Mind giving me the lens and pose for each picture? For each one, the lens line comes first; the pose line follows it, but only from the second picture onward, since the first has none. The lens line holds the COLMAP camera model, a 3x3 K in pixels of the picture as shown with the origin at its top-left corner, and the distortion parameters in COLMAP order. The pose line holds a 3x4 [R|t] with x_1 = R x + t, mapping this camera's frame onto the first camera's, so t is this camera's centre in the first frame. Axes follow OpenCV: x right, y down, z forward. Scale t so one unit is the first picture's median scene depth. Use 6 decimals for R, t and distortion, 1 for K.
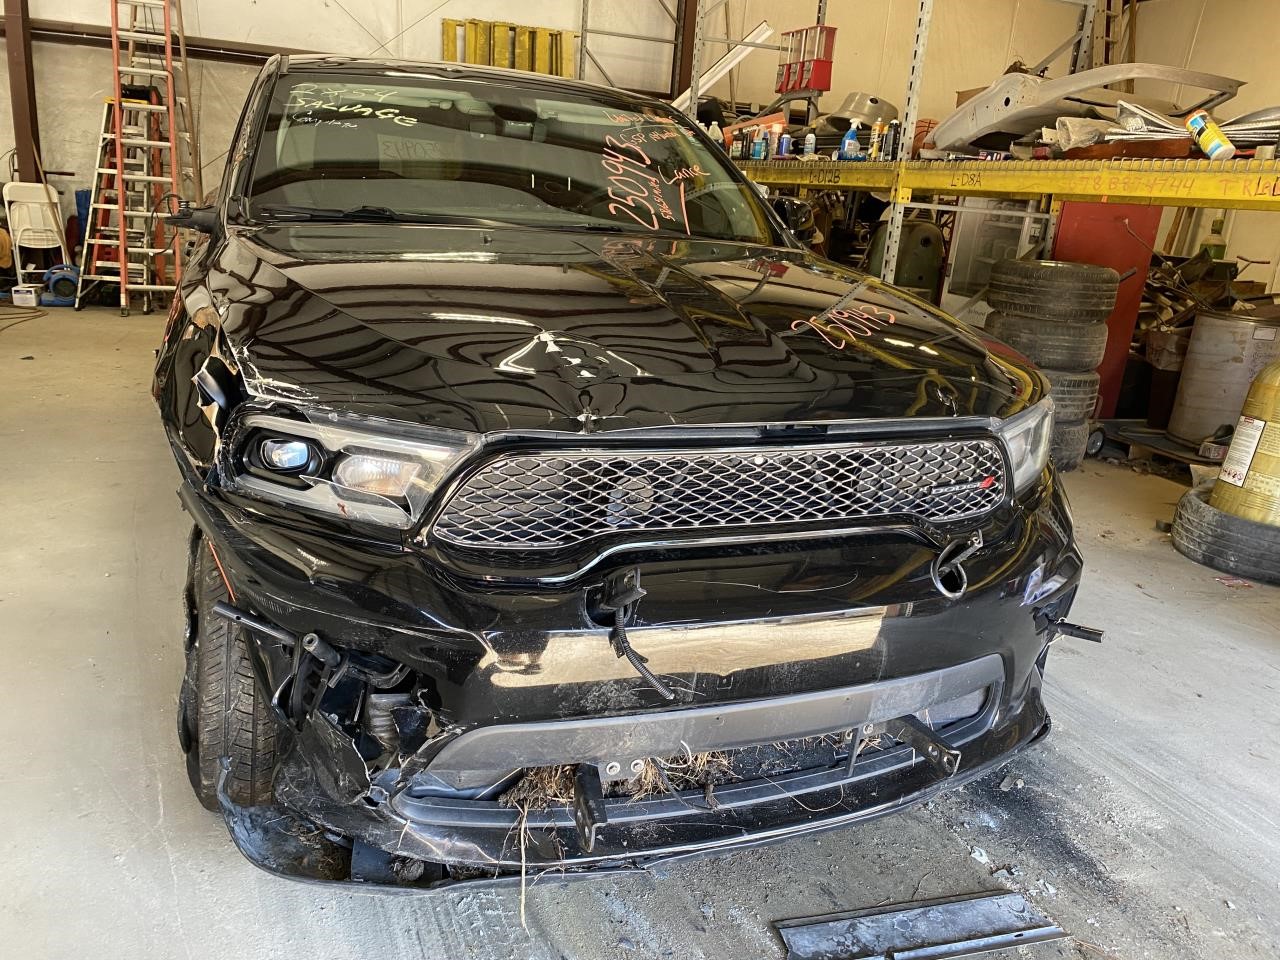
lens RADIAL K [[983.8, 0, 657.5], [0, 983.8, 475.8], [0, 0, 1]] dist [0.130785, -0.311582]
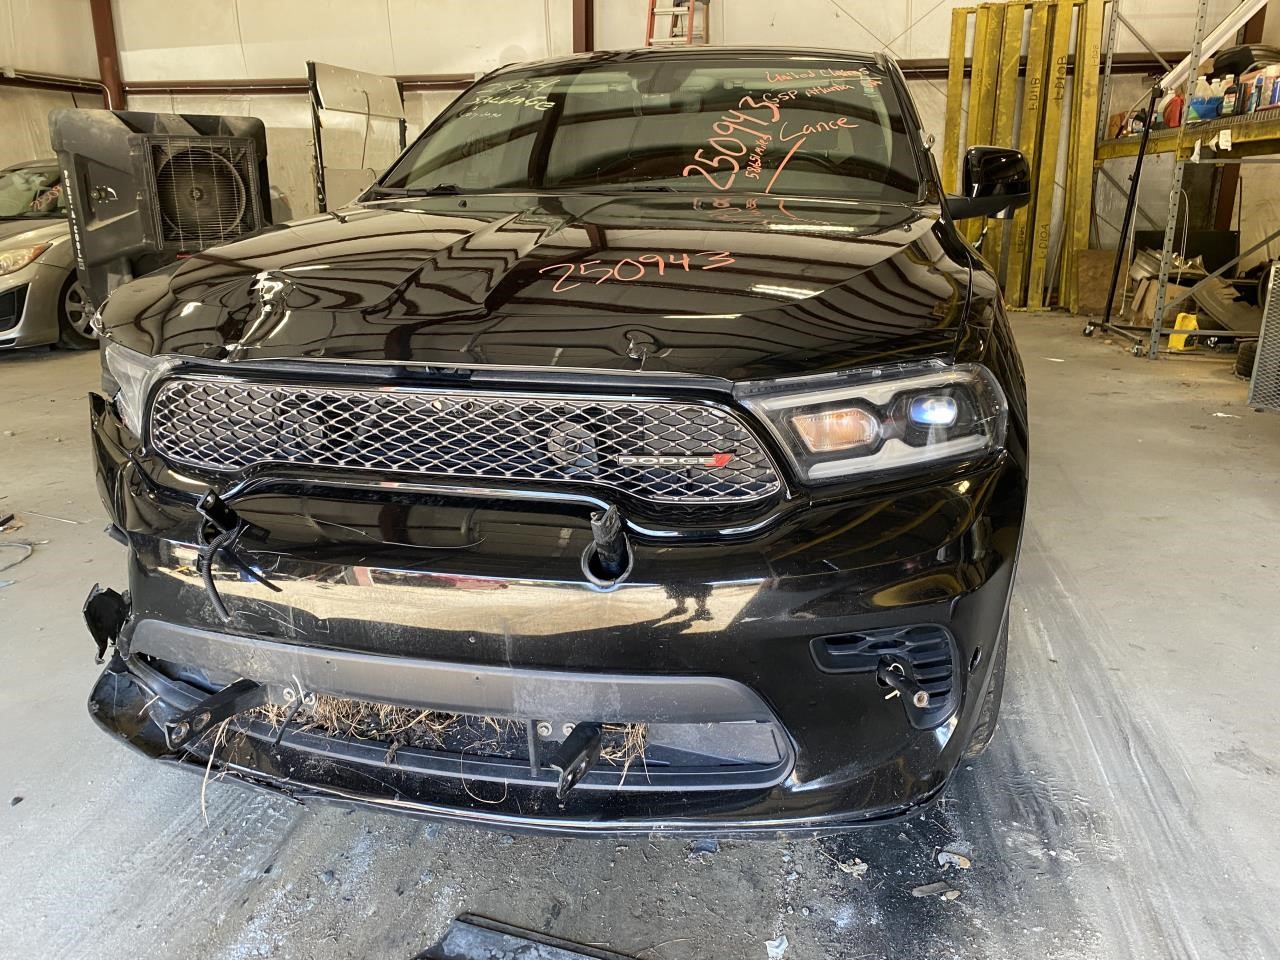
lens RADIAL K [[1009.1, 0, 656.6], [0, 1009.1, 472.1], [0, 0, 1]] dist [0.012360, -0.016257]
pose [[0.809544, 0.090502, -0.580041, 0.772862], [-0.102475, 0.994661, 0.012173, 0.011734], [0.578046, 0.049585, 0.814497, 0.321235]]
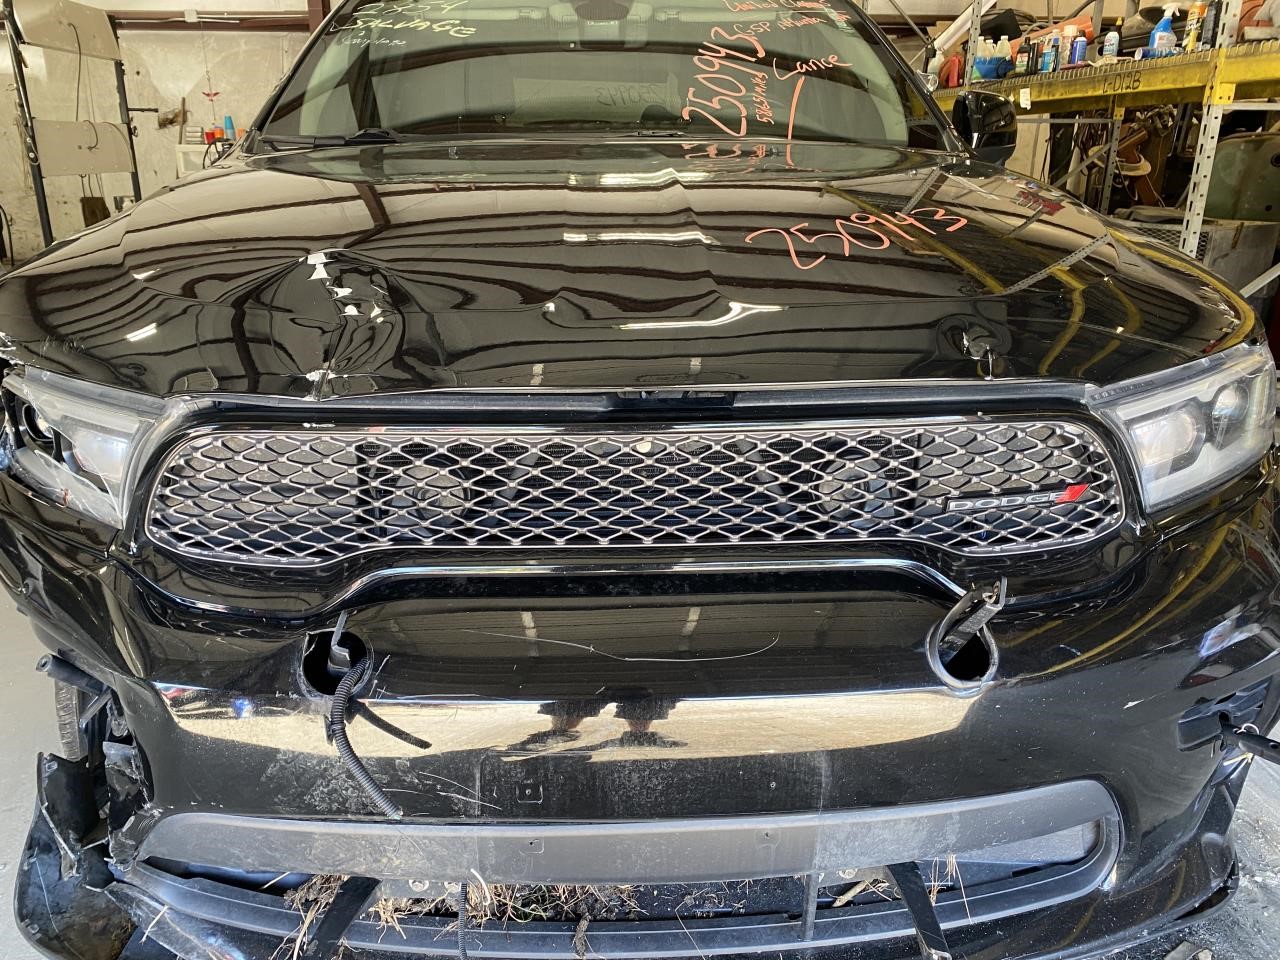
lens RADIAL K [[994.1, 0, 640.7], [0, 994.1, 493.4], [0, 0, 1]] dist [0.019548, -0.014466]
pose [[0.939649, 0.042843, -0.339448, 0.297513], [-0.027484, 0.998375, 0.049928, -0.016226], [0.341035, -0.037586, 0.939299, 0.367210]]
